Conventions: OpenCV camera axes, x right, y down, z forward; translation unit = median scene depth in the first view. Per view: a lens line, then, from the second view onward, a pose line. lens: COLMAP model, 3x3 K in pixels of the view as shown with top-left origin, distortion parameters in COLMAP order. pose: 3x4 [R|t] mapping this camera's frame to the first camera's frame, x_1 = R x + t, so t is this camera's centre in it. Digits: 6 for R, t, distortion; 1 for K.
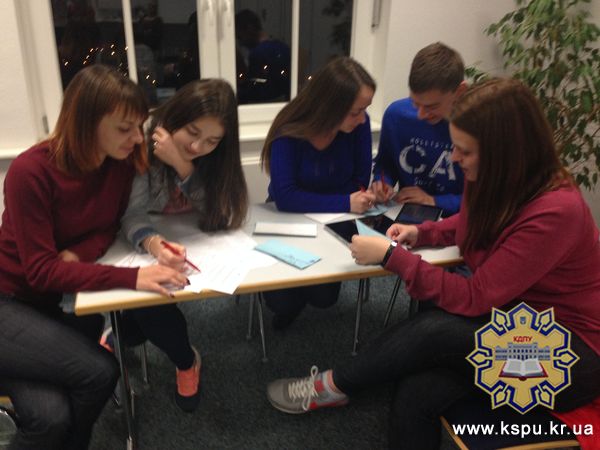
lens RADIAL K [[553.0, 0, 307.1], [0, 553.0, 245.4], [0, 0, 1]] dist [0.011465, -0.030677]
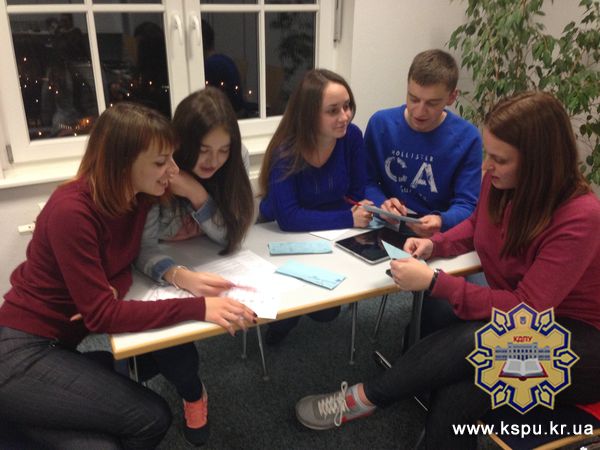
lens RADIAL K [[553.0, 0, 301.0], [0, 553.0, 249.8], [0, 0, 1]] dist [0.011465, -0.030677]
pose [[0.989189, -0.070151, 0.128782, -0.144415], [0.070302, 0.997520, 0.003382, -0.027737], [-0.128700, 0.005708, 0.991667, -0.004146]]
